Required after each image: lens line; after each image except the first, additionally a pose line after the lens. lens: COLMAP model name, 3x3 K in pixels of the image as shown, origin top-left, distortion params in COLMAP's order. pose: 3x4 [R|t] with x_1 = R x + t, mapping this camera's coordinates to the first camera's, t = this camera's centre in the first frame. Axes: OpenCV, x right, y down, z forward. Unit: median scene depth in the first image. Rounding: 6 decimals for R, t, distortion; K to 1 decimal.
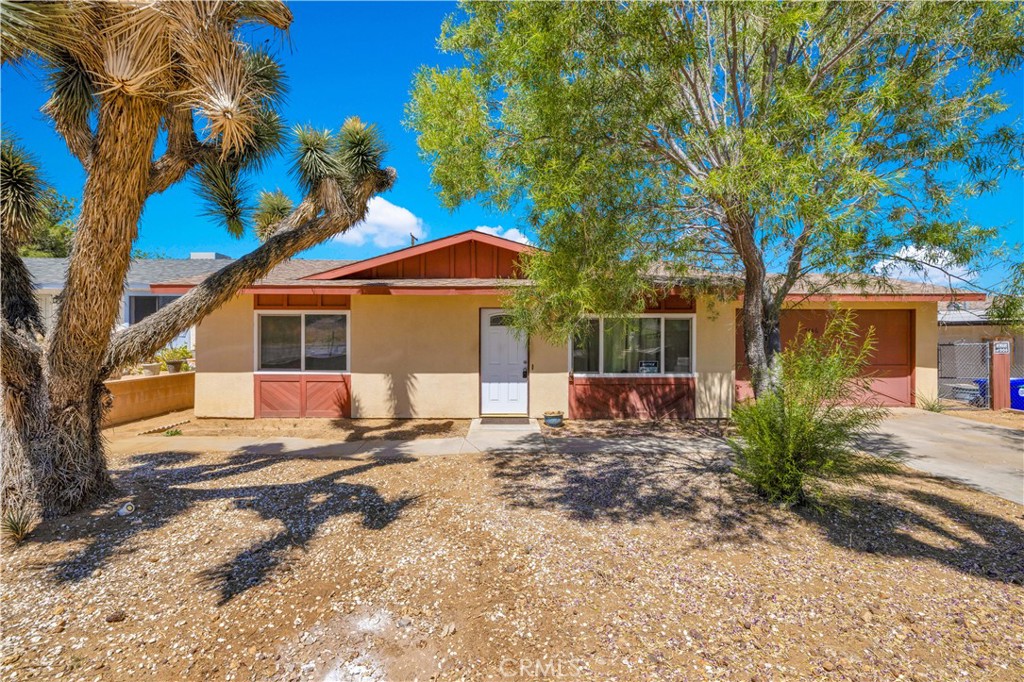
lens RADIAL K [[470.9, 0, 515.3], [0, 470.9, 338.8], [0, 0, 1]] dist [0.001195, 0.000180]
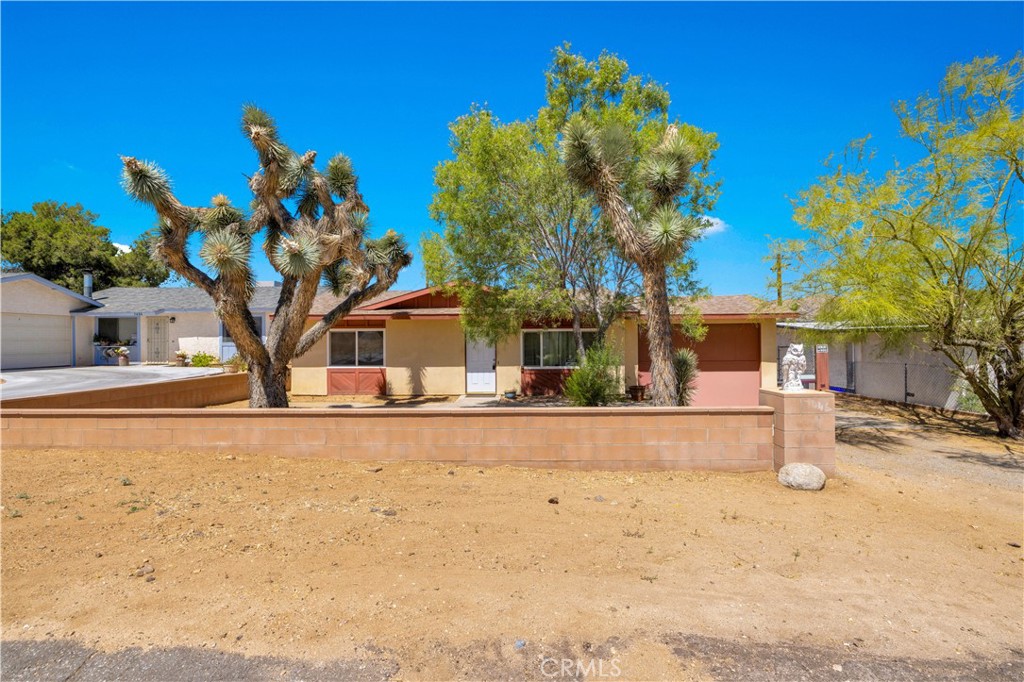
lens RADIAL K [[470.9, 0, 510.0], [0, 470.9, 342.9], [0, 0, 1]] dist [0.001195, 0.000180]
pose [[0.999005, -0.008562, -0.043771, 0.148428], [0.008197, 0.999930, -0.008502, 0.006708], [0.043841, 0.008135, 0.999005, -0.600712]]
